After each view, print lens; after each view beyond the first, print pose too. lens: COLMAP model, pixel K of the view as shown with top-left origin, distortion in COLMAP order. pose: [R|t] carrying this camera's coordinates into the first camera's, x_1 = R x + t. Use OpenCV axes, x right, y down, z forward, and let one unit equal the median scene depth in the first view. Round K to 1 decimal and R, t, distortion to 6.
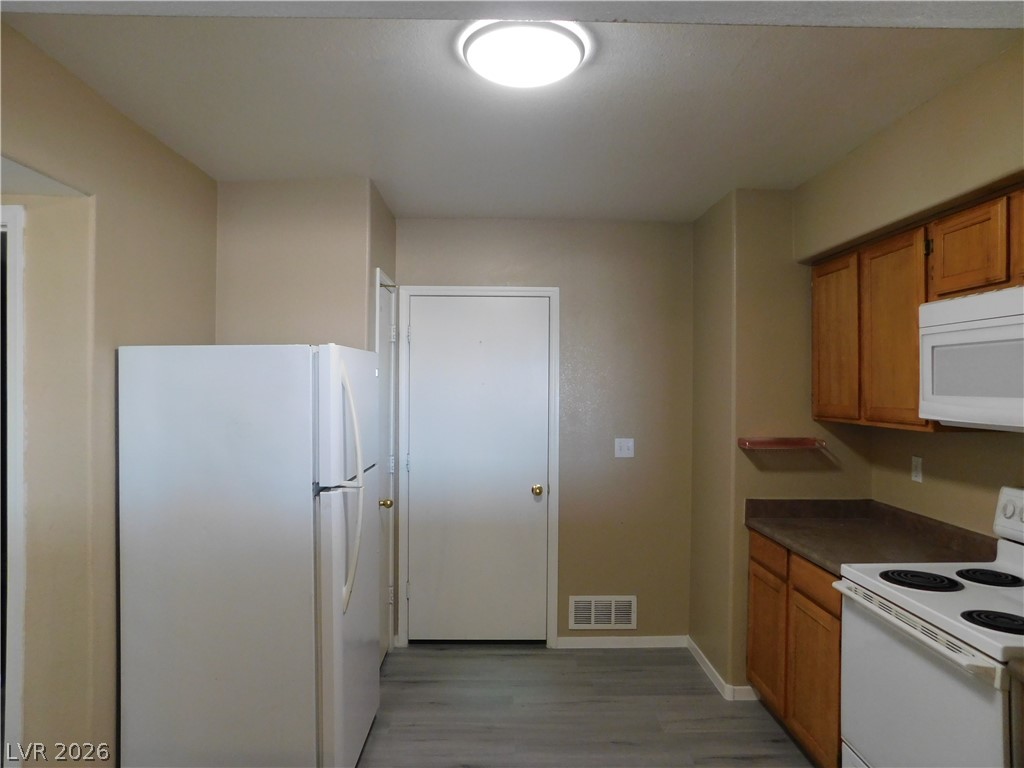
lens RADIAL K [[678.3, 0, 511.4], [0, 678.3, 384.2], [0, 0, 1]] dist [-0.053447, 0.039522]
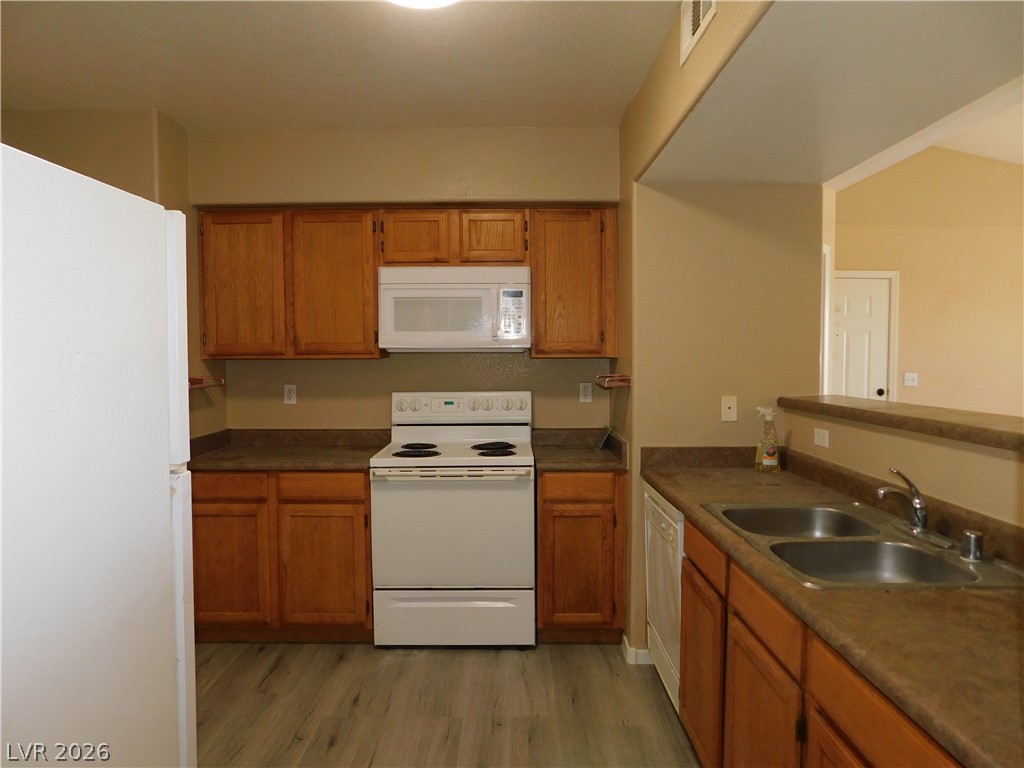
lens RADIAL K [[678.3, 0, 510.1], [0, 678.3, 381.8], [0, 0, 1]] dist [-0.053447, 0.039522]
pose [[0.020115, -0.052179, 0.998435, -0.823911], [0.004684, 0.998631, 0.052095, 0.049807], [-0.999787, 0.003629, 0.020332, 0.700041]]
